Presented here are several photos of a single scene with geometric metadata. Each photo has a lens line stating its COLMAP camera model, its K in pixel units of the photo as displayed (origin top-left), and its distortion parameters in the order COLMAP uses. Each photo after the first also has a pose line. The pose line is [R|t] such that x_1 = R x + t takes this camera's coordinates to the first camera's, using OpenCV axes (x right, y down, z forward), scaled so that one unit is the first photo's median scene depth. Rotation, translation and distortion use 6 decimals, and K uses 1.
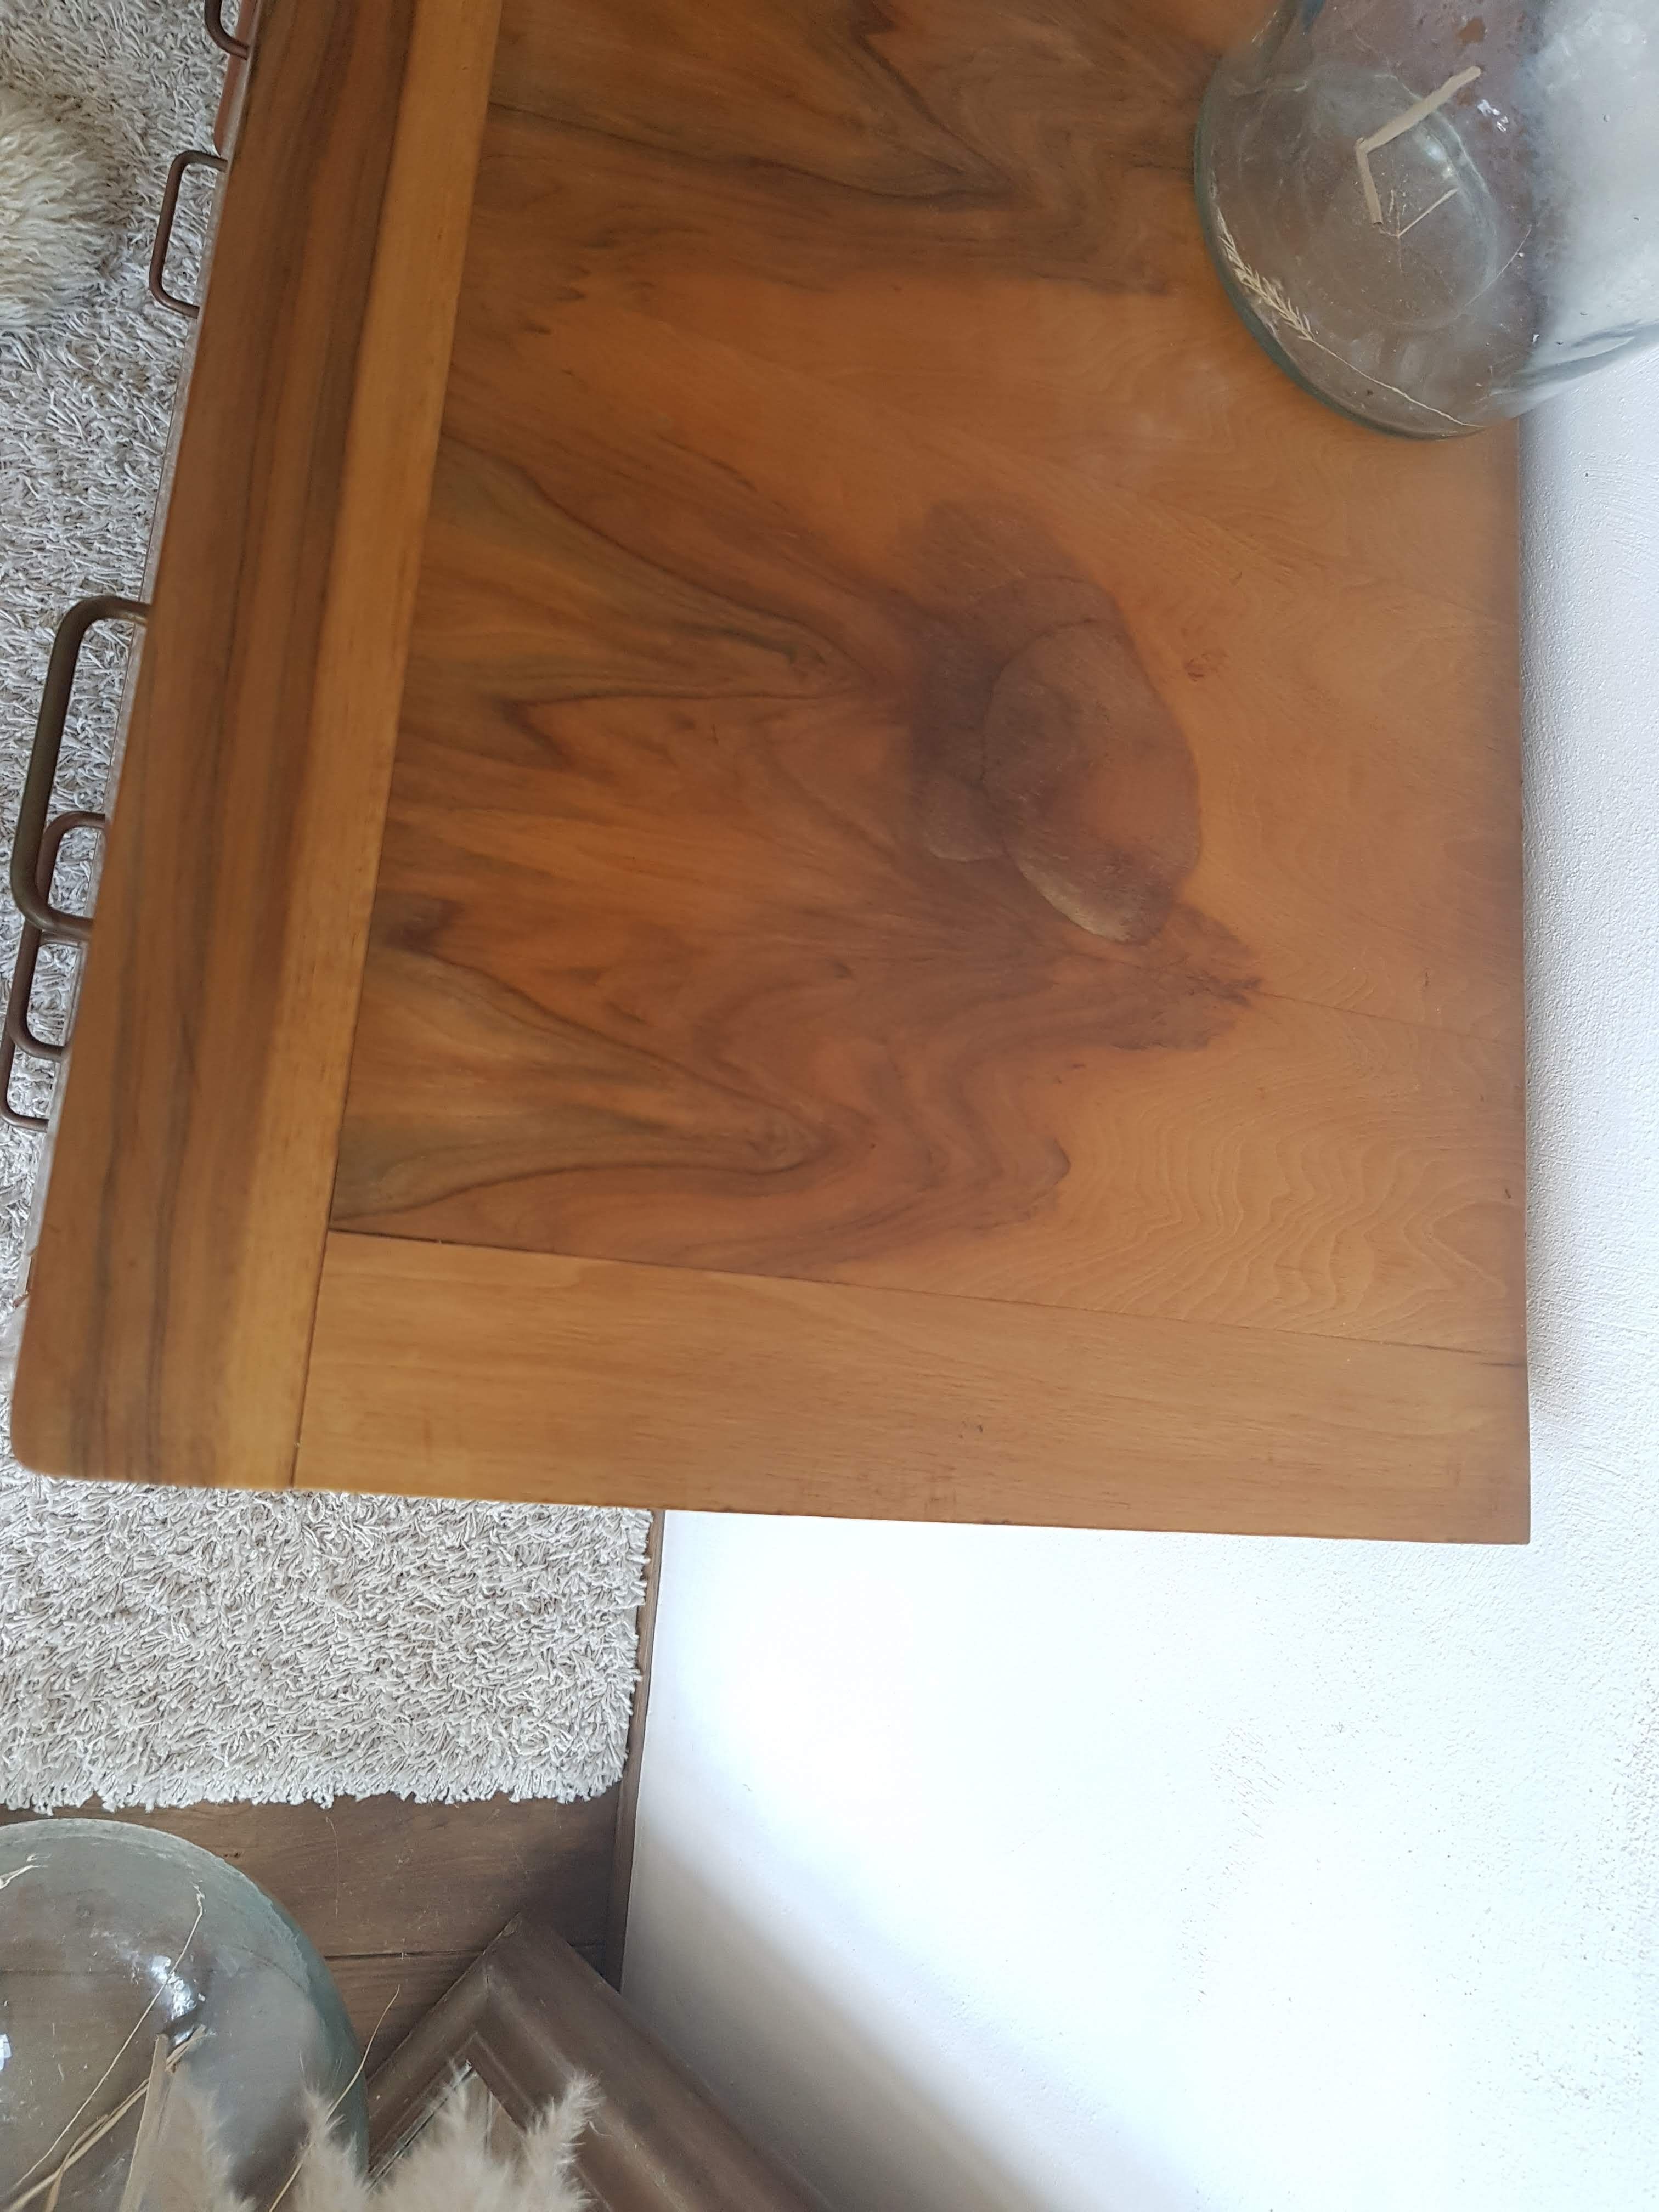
lens RADIAL K [[1726.4, 0, 848.3], [0, 1726.4, 1071.1], [0, 0, 1]] dist [-0.005363, -0.007980]
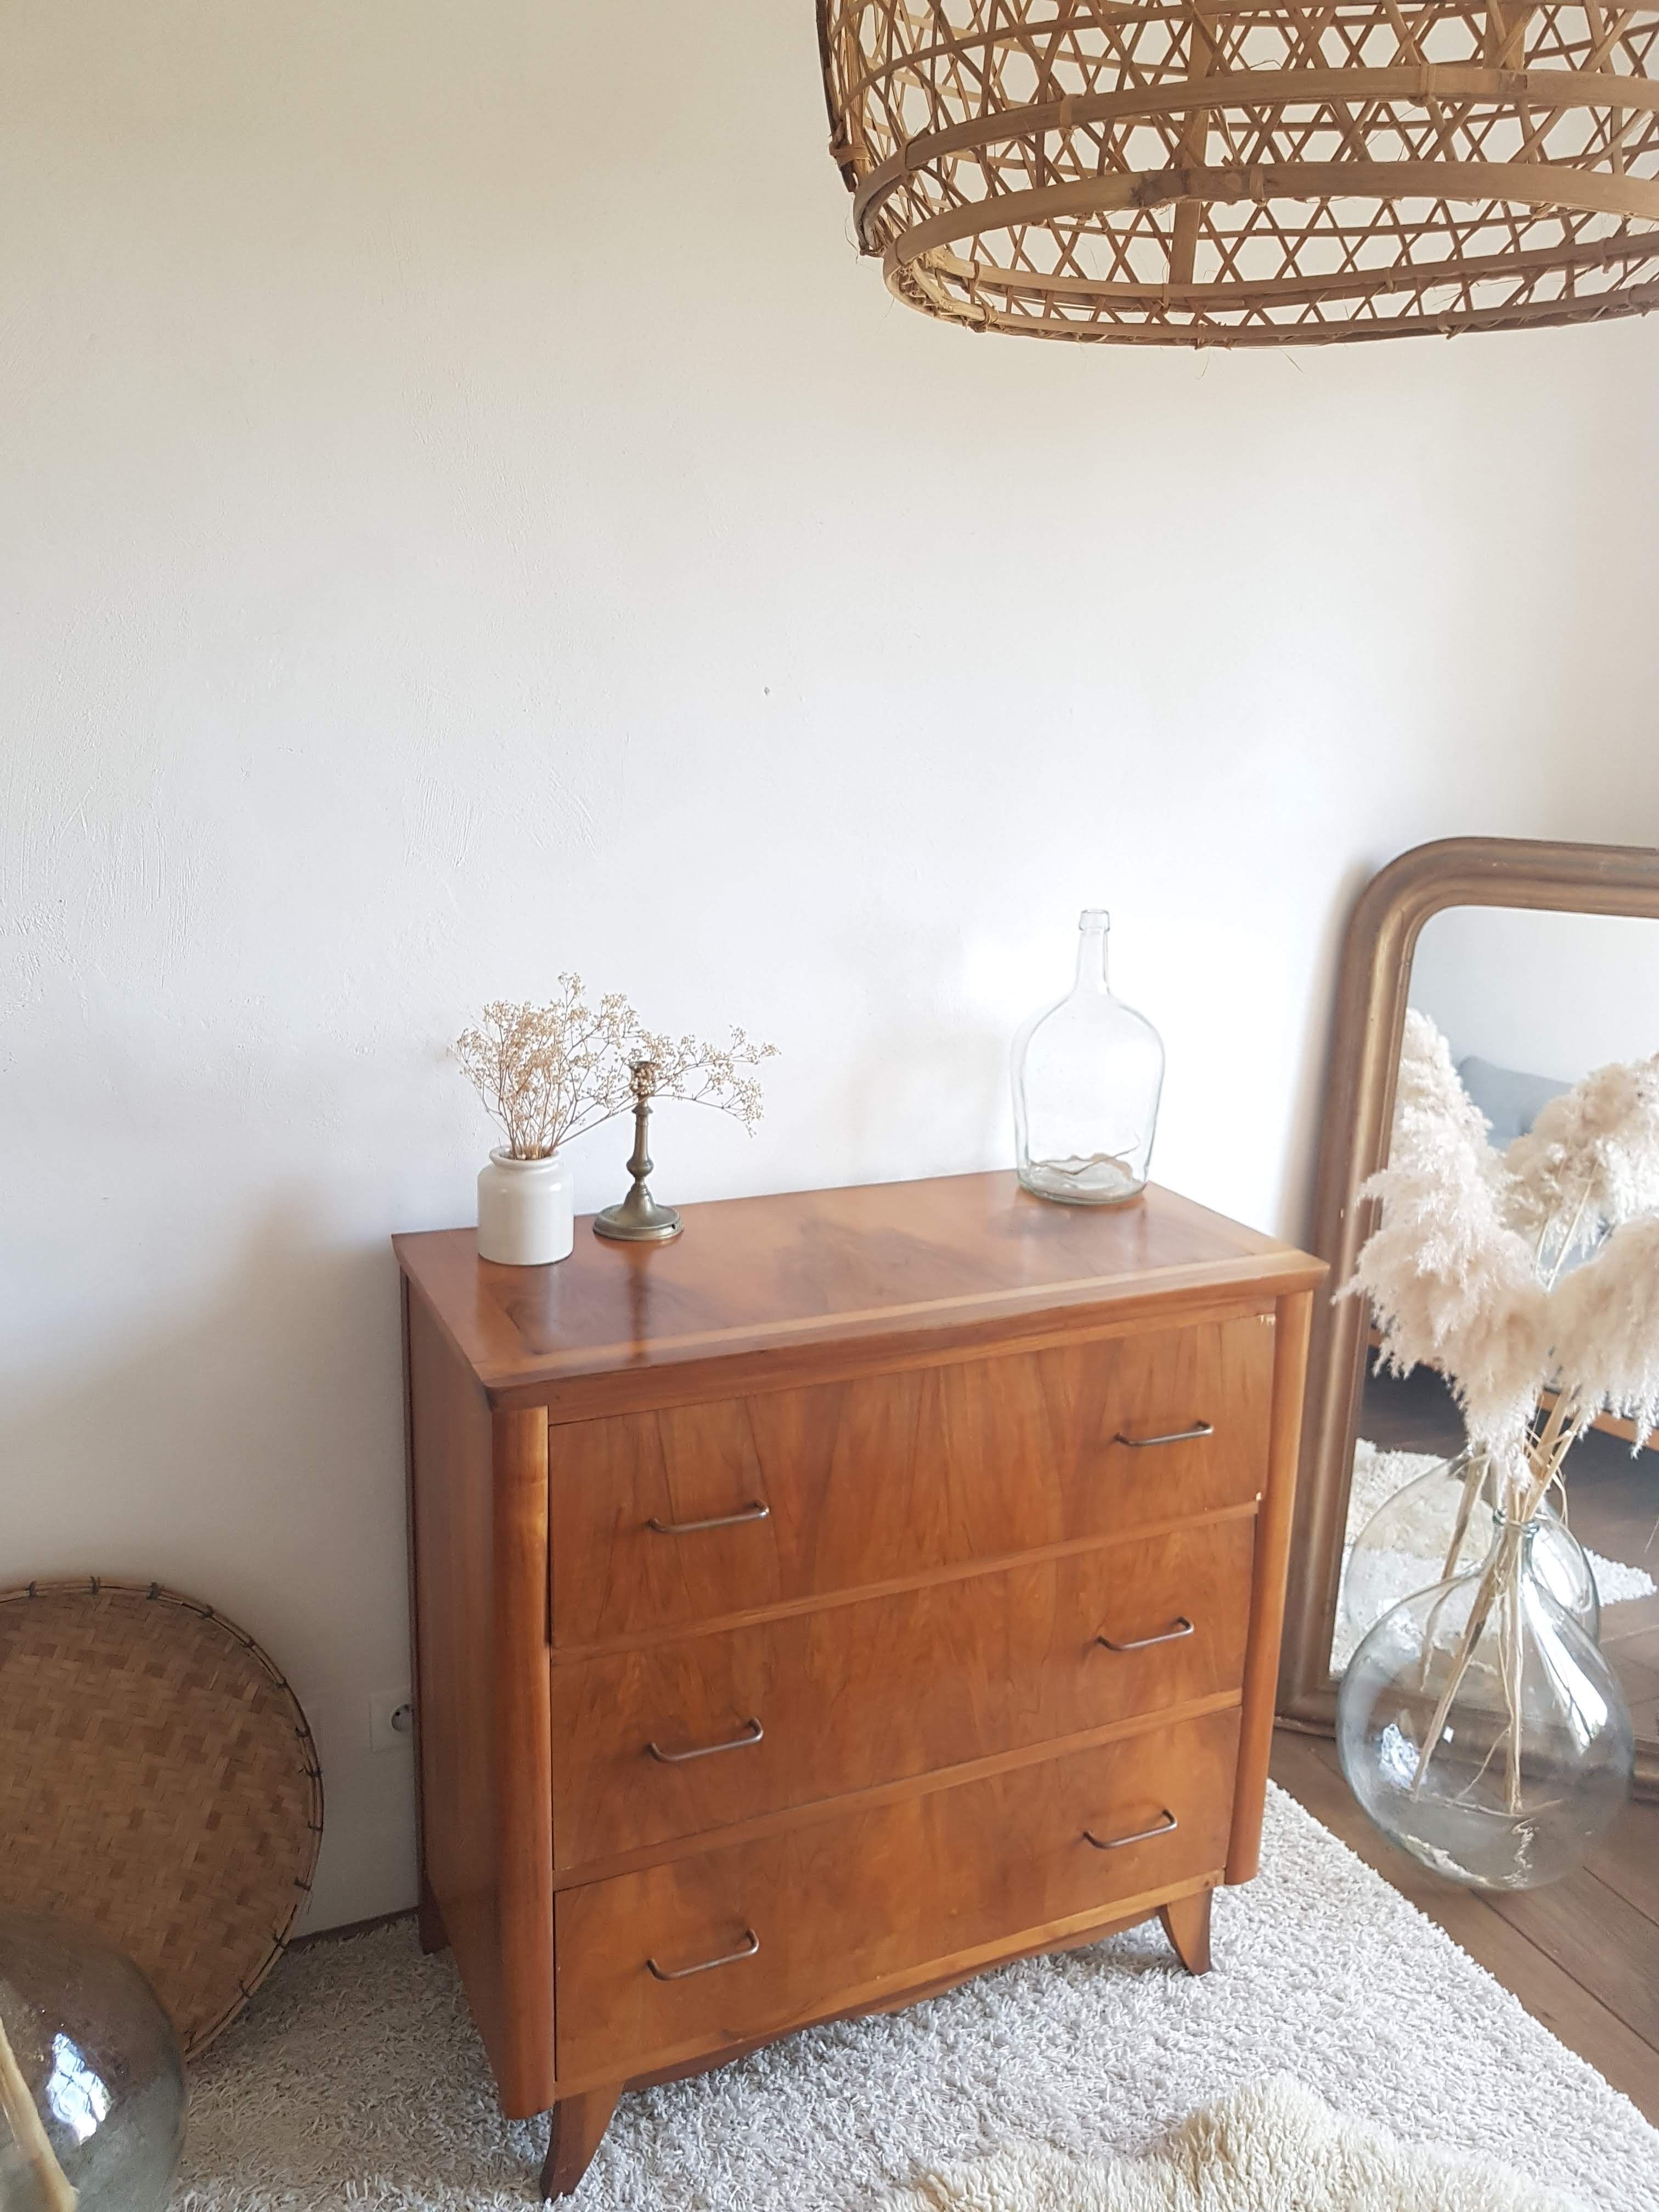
lens RADIAL K [[1759.2, 0, 856.7], [0, 1759.2, 1057.5], [0, 0, 1]] dist [-0.015605, 0.004740]
pose [[-0.434792, -0.624390, 0.648917, -2.211023], [0.802545, 0.058217, 0.593744, -3.120453], [-0.408506, 0.778940, 0.475789, -1.081796]]
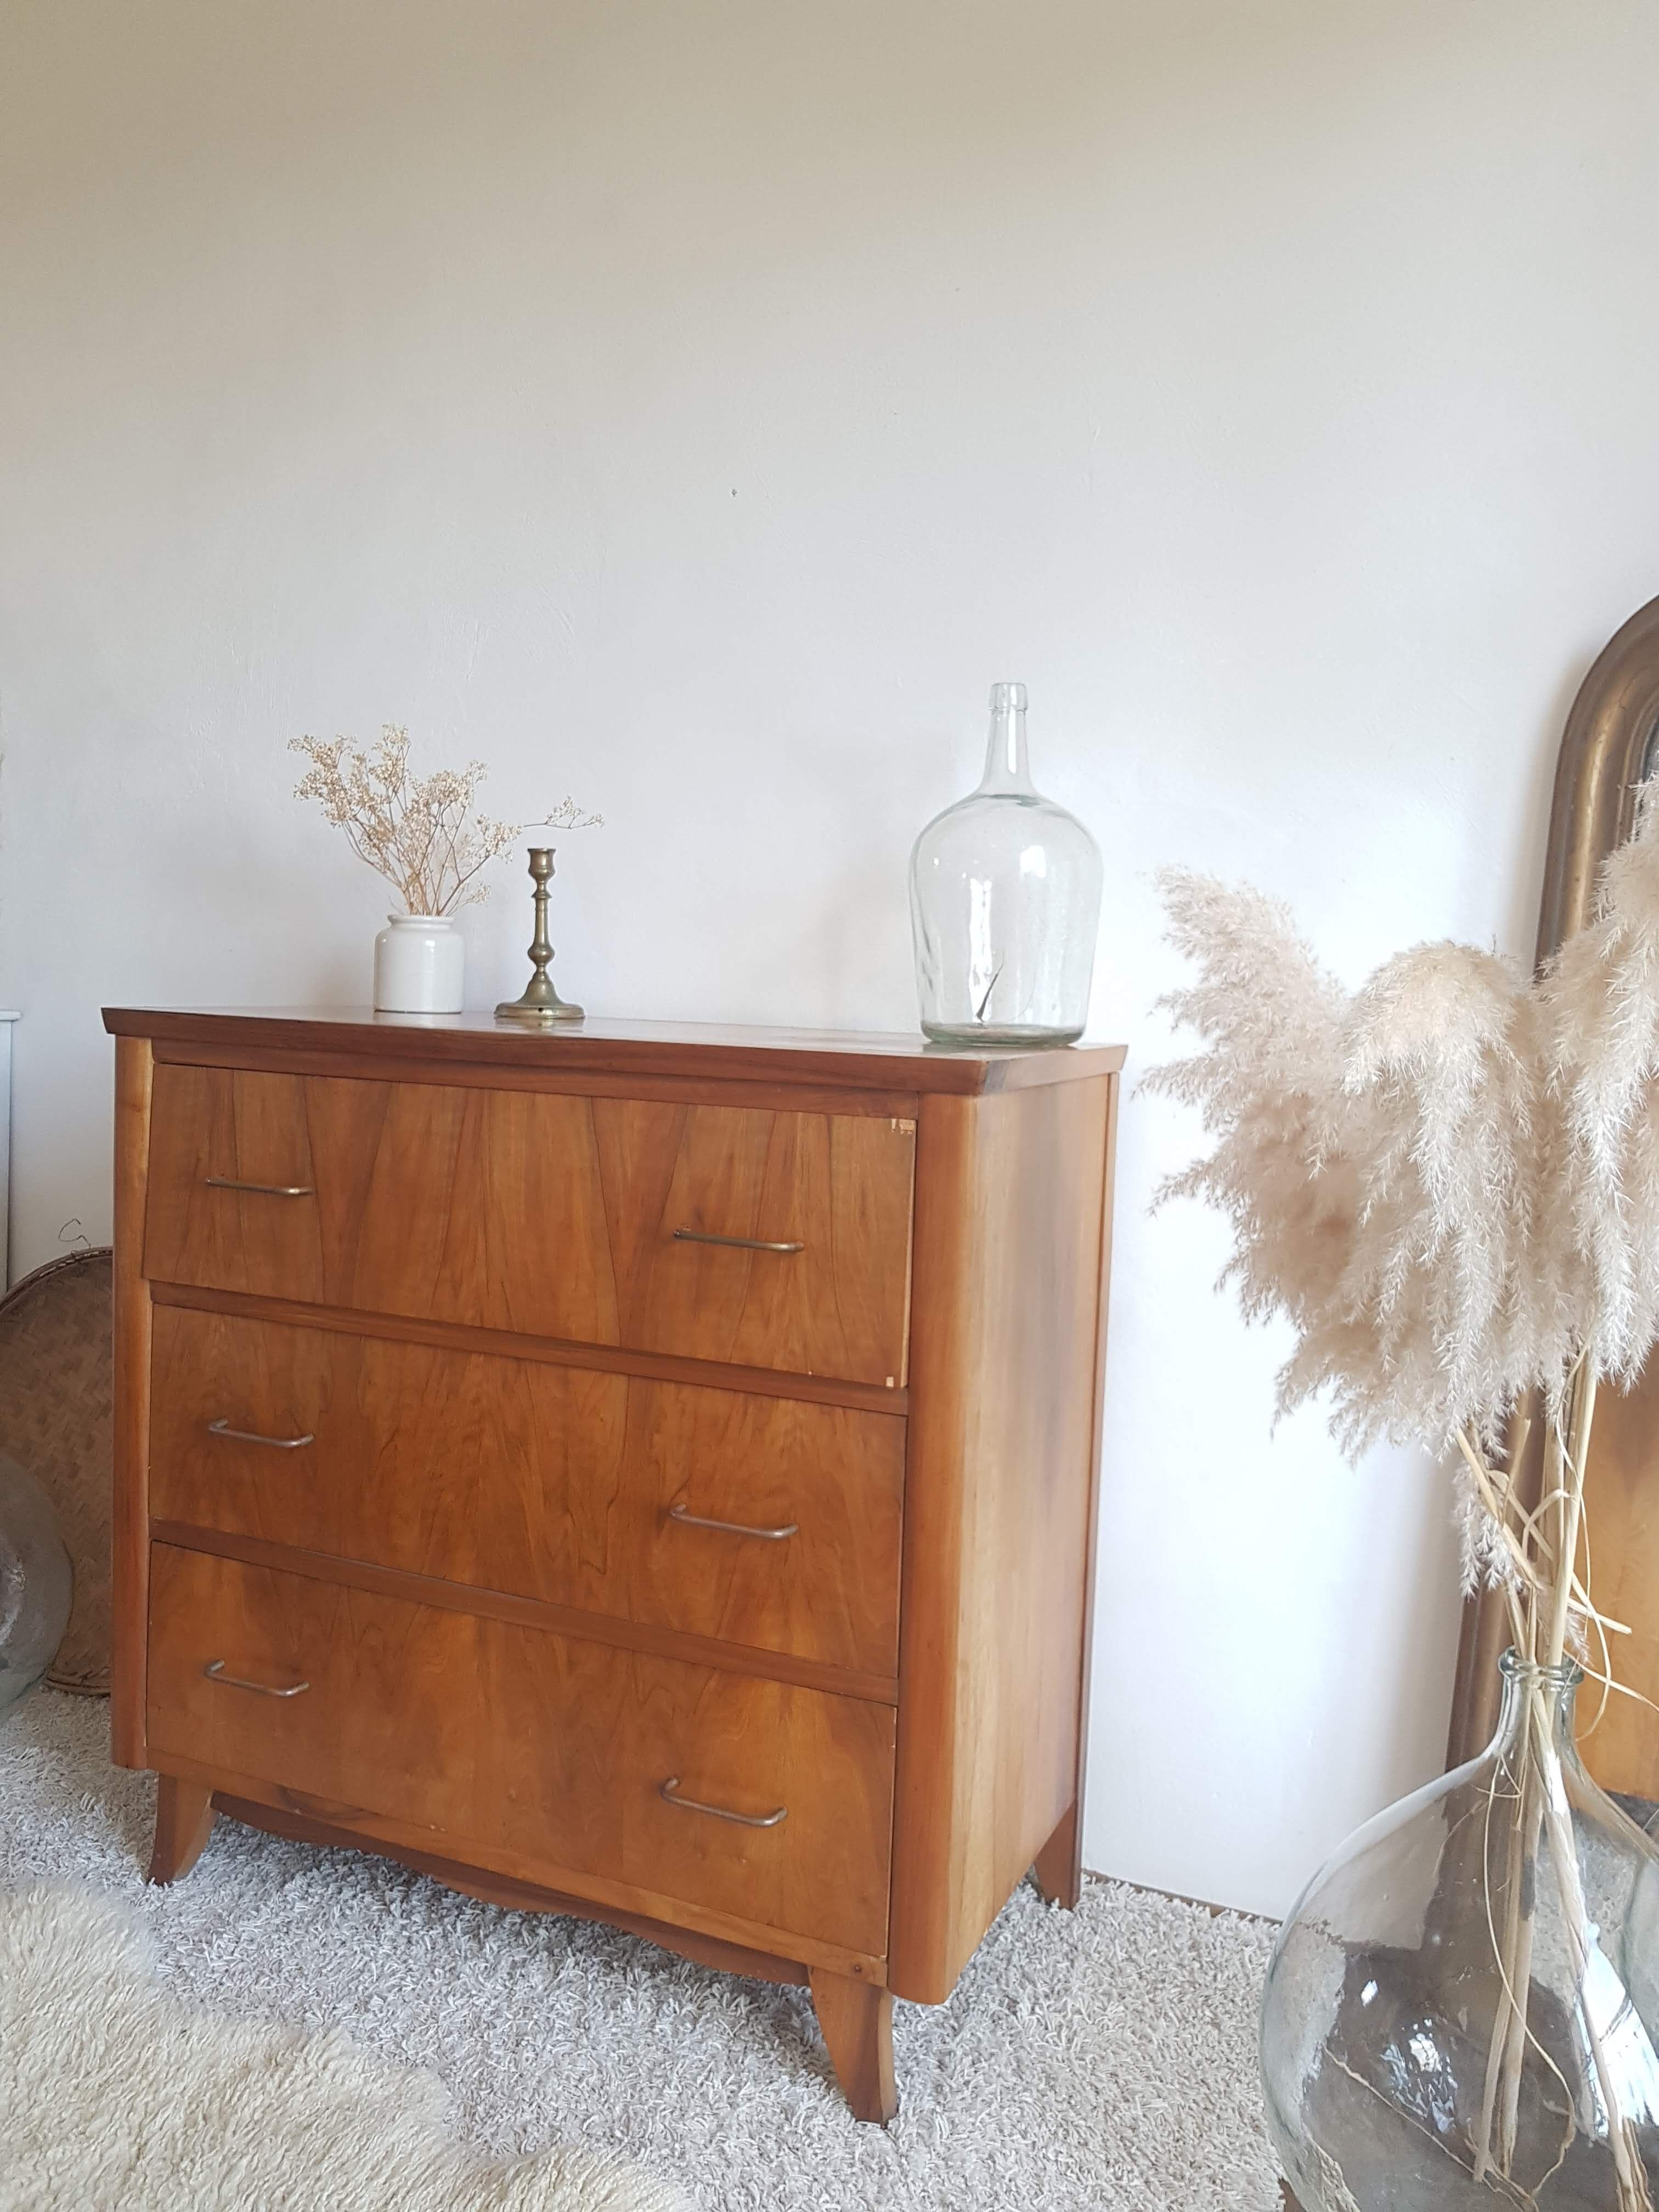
lens RADIAL K [[1759.2, 0, 831.7], [0, 1759.2, 1076.6], [0, 0, 1]] dist [-0.015605, 0.004740]
pose [[0.315976, -0.493173, 0.810518, -2.776837], [0.947479, 0.208519, -0.242493, 0.637580], [-0.049417, 0.844571, 0.533158, -0.726156]]
